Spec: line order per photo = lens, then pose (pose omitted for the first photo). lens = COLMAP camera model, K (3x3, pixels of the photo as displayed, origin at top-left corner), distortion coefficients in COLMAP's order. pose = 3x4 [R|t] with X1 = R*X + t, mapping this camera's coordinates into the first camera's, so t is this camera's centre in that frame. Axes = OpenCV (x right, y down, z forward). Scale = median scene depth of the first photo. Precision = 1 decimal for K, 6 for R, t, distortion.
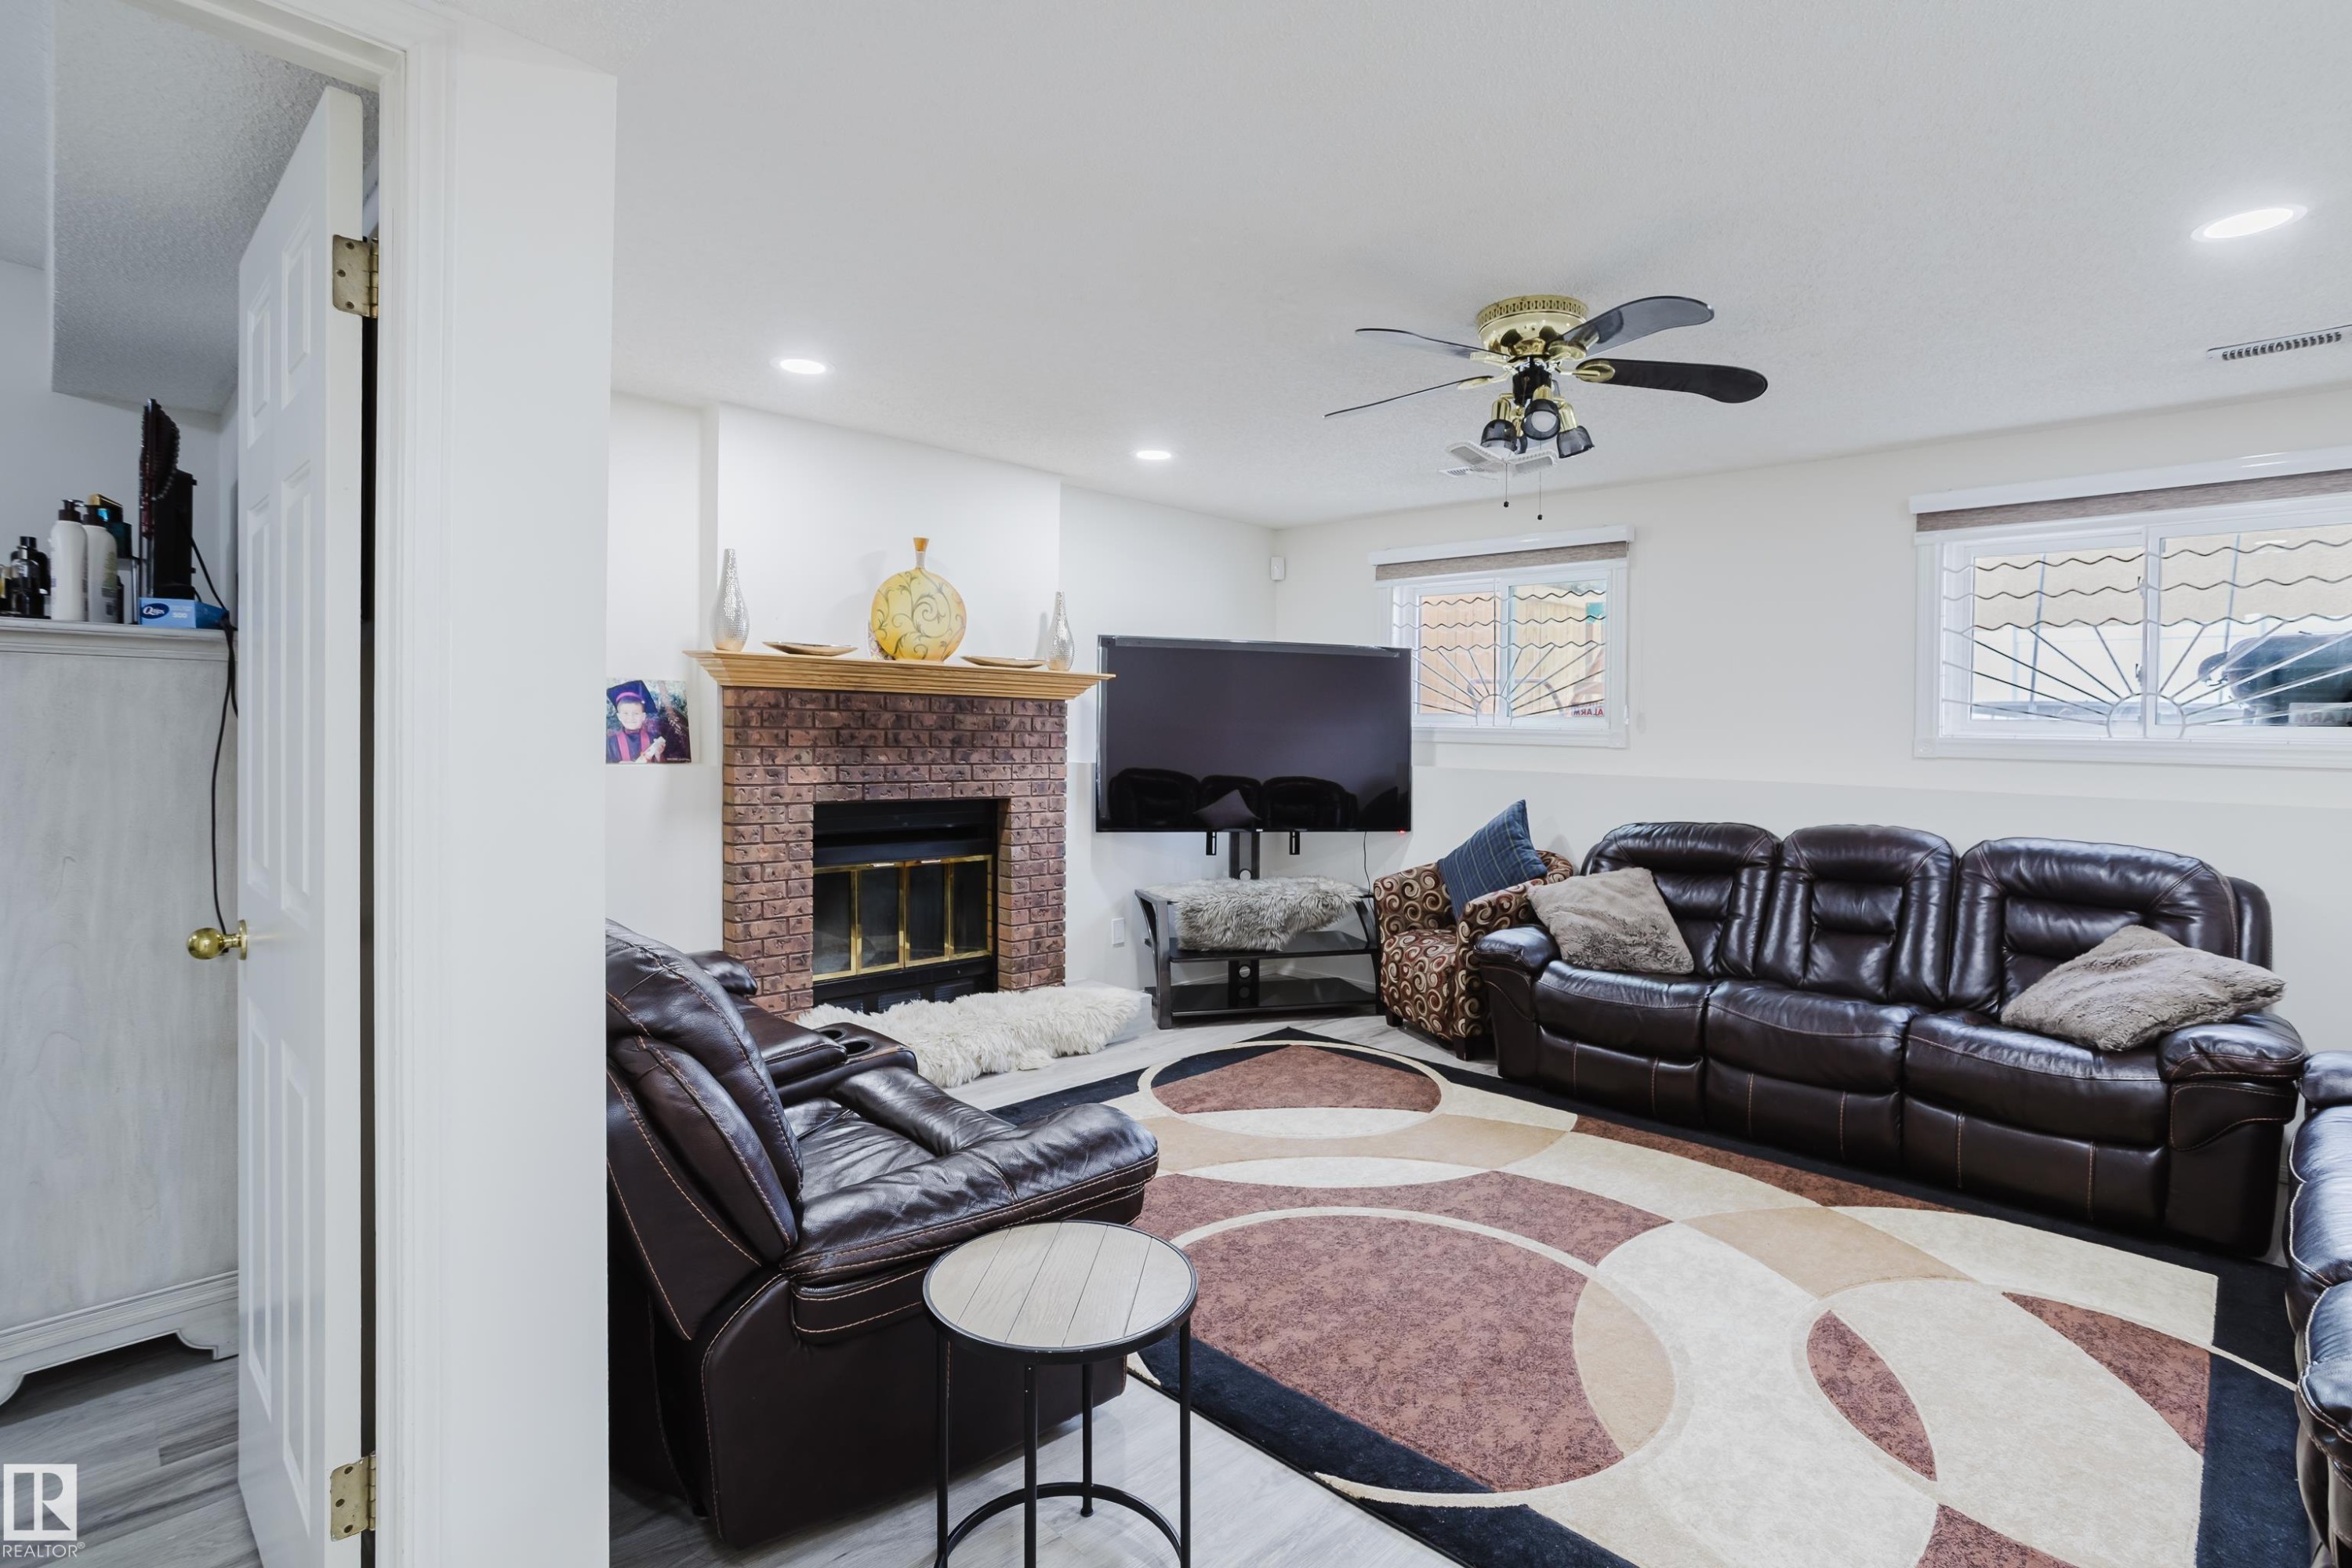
lens RADIAL K [[1111.1, 0, 1176.6], [0, 1111.1, 774.1], [0, 0, 1]] dist [-0.051285, 0.000055]
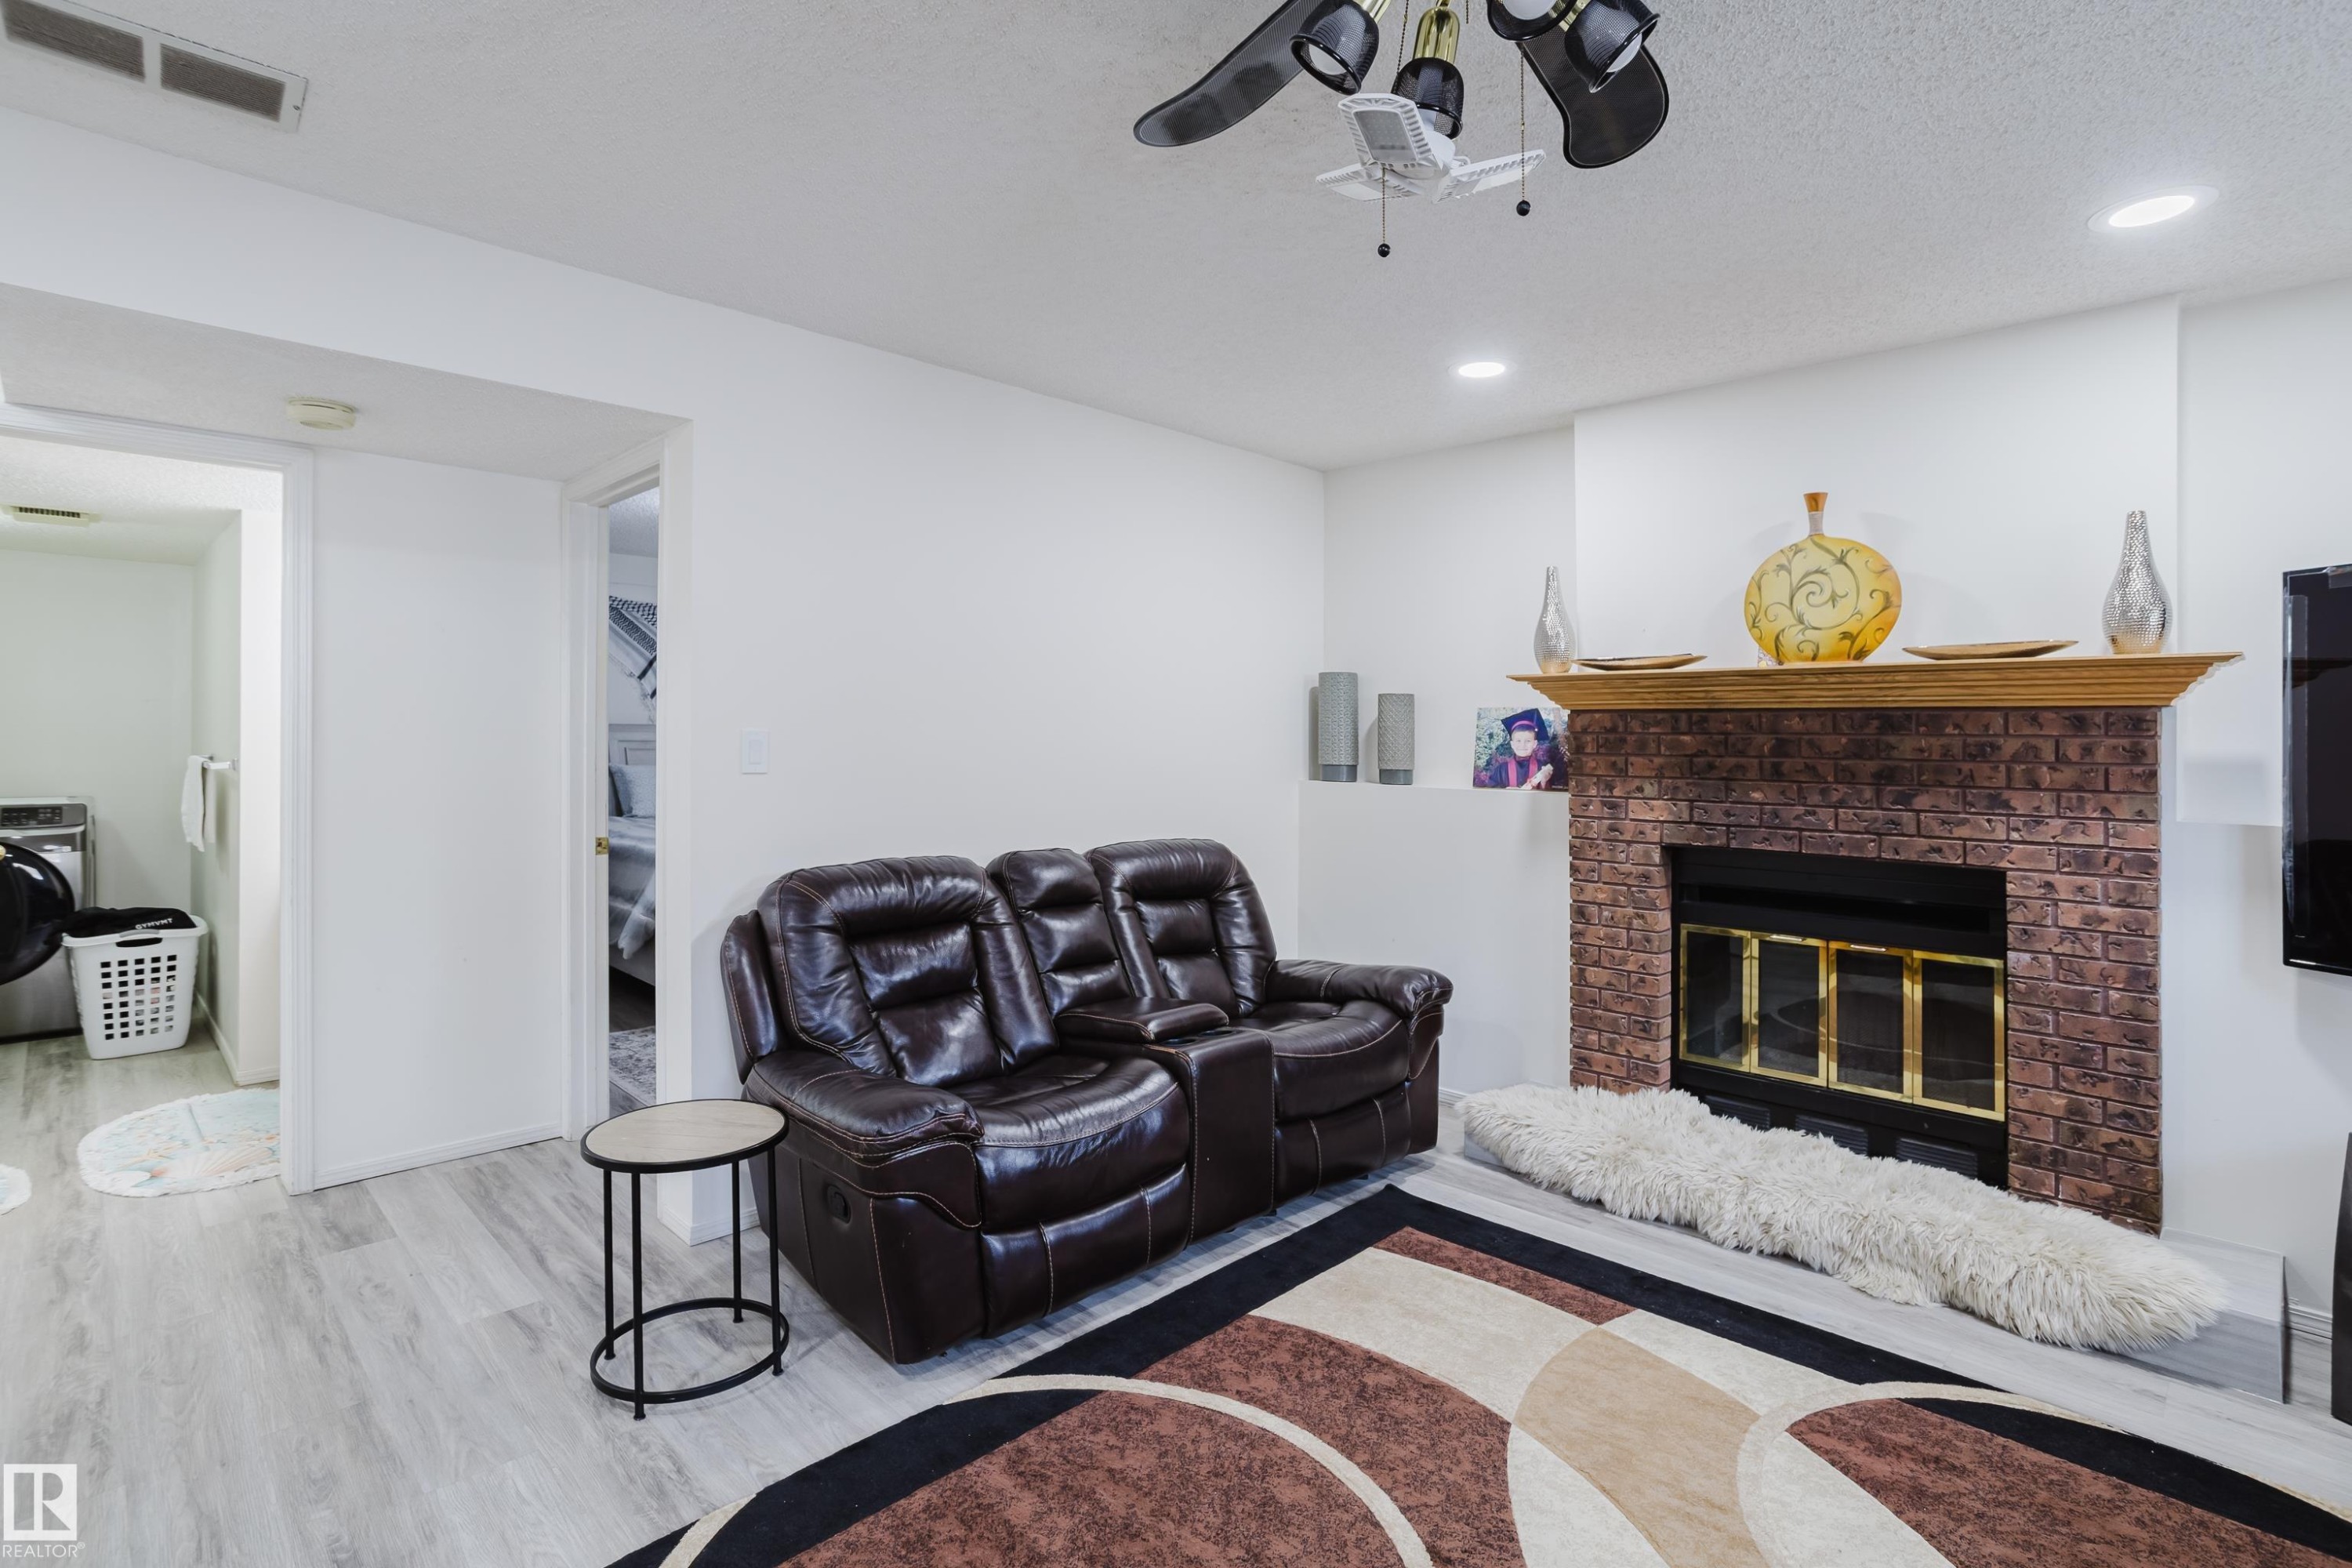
lens RADIAL K [[1148.2, 0, 1216.1], [0, 1148.2, 781.4], [0, 0, 1]] dist [-0.064193, 0.038306]
pose [[0.022271, 0.014195, -0.999651, 0.506333], [-0.052036, 0.998560, 0.013020, -0.014329], [0.998397, 0.051728, 0.022977, 0.606315]]
